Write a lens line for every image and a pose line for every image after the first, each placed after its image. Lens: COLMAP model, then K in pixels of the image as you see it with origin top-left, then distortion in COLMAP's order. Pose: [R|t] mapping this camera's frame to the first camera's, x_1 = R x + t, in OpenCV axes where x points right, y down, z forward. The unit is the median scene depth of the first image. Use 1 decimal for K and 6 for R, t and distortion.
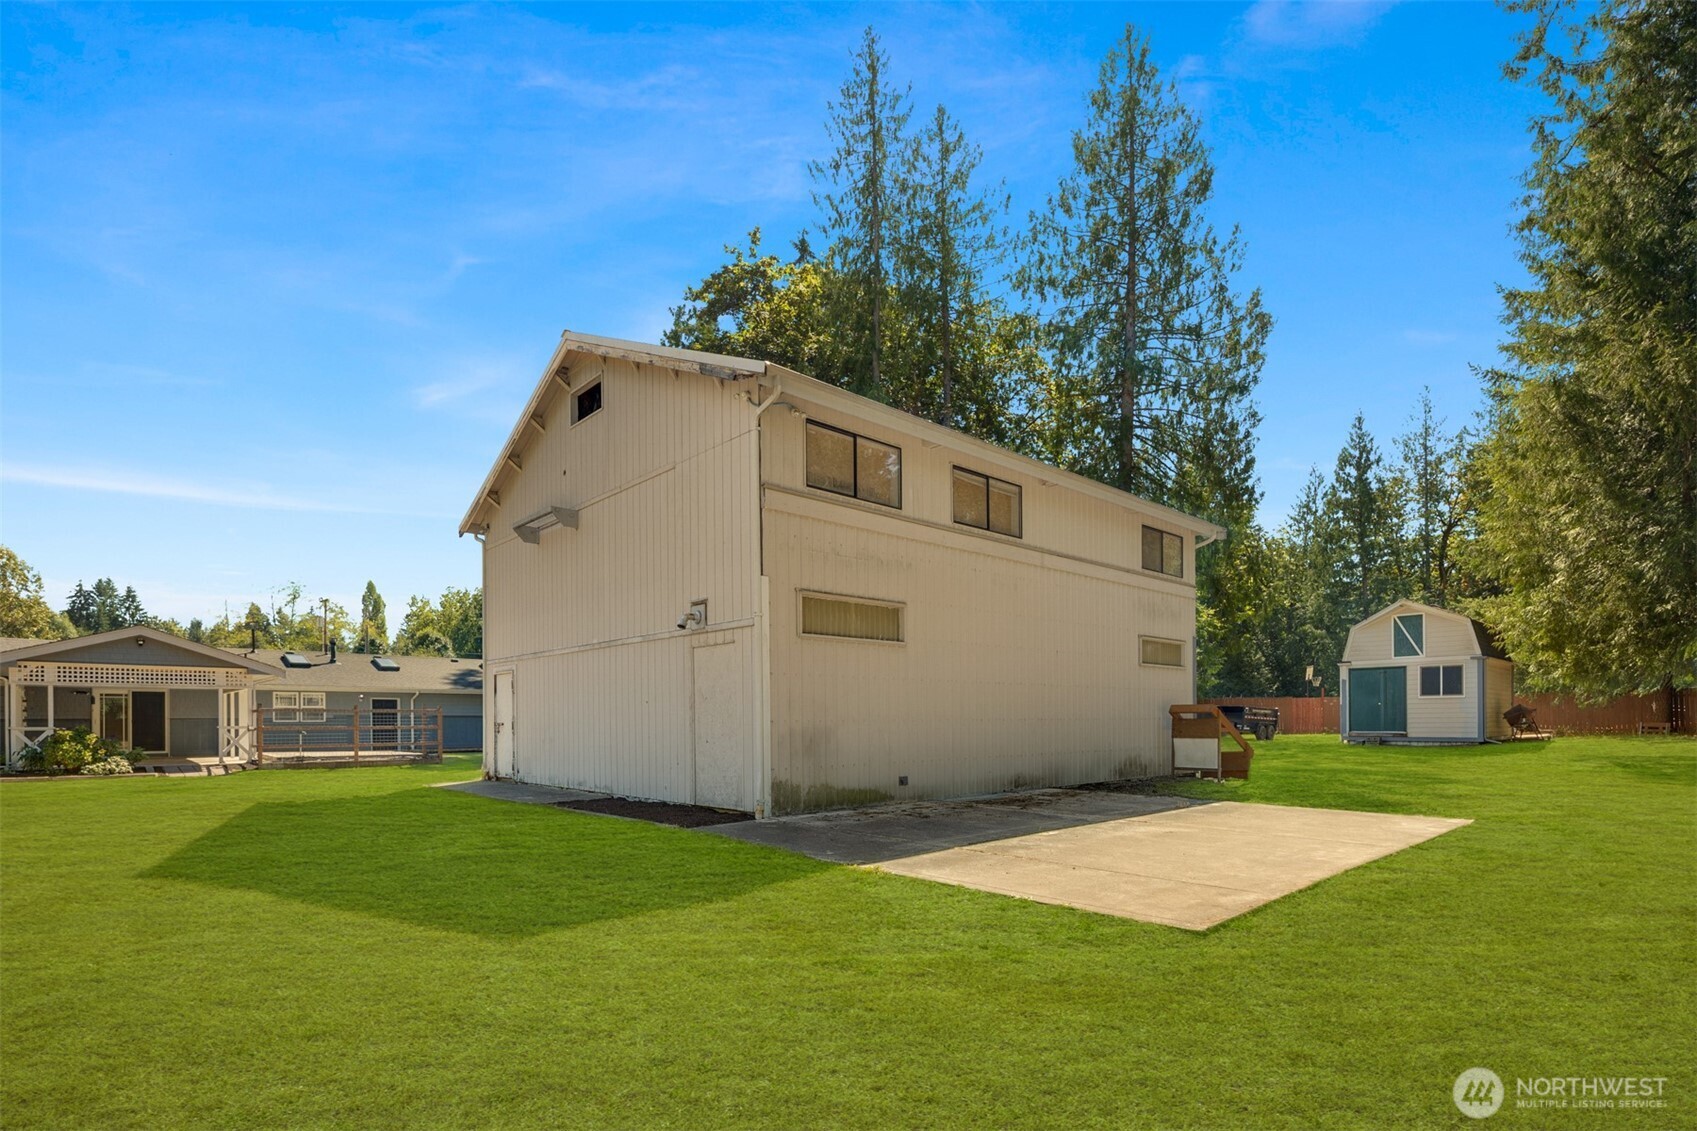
lens RADIAL K [[823.5, 0, 849.1], [0, 823.5, 629.8], [0, 0, 1]] dist [0.001235, -0.000119]
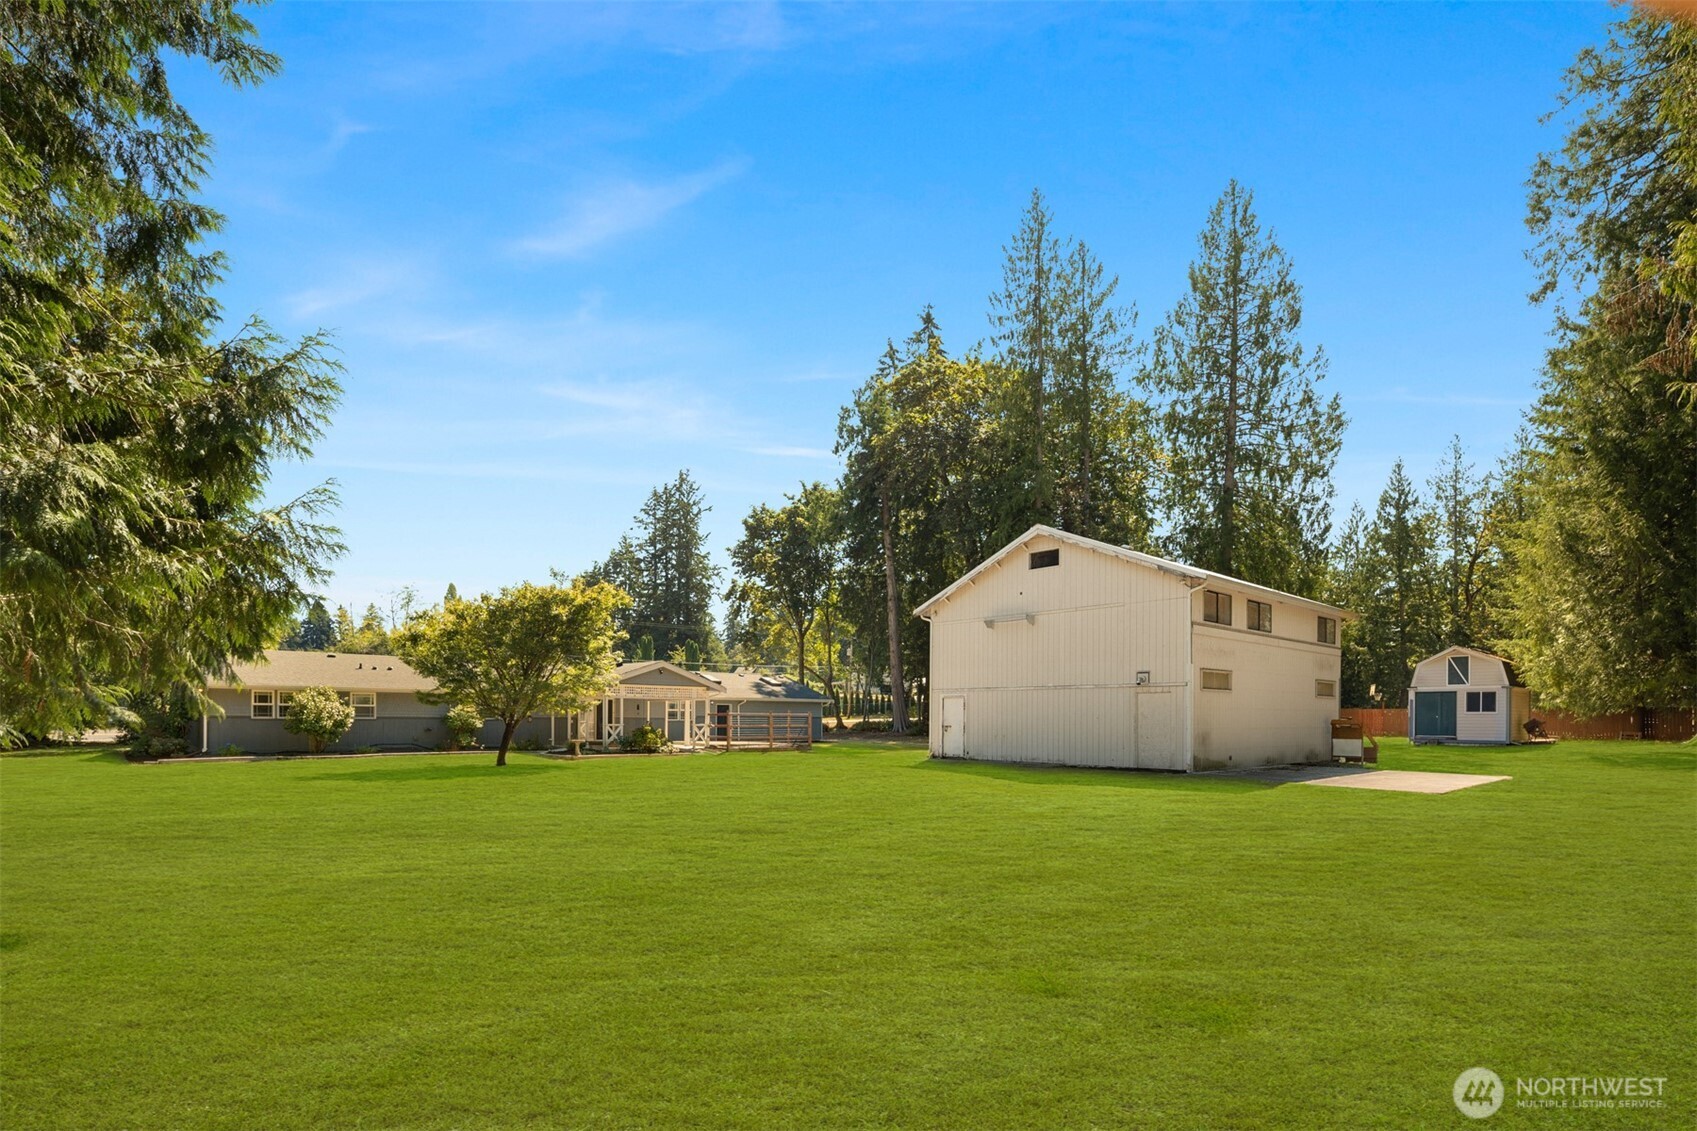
lens RADIAL K [[823.5, 0, 849.1], [0, 823.5, 629.8], [0, 0, 1]] dist [0.001235, -0.000119]
pose [[0.999876, 0.010050, -0.012116, -0.311189], [-0.010007, 0.999943, 0.003621, -0.048231], [0.012152, -0.003500, 0.999920, -0.383285]]
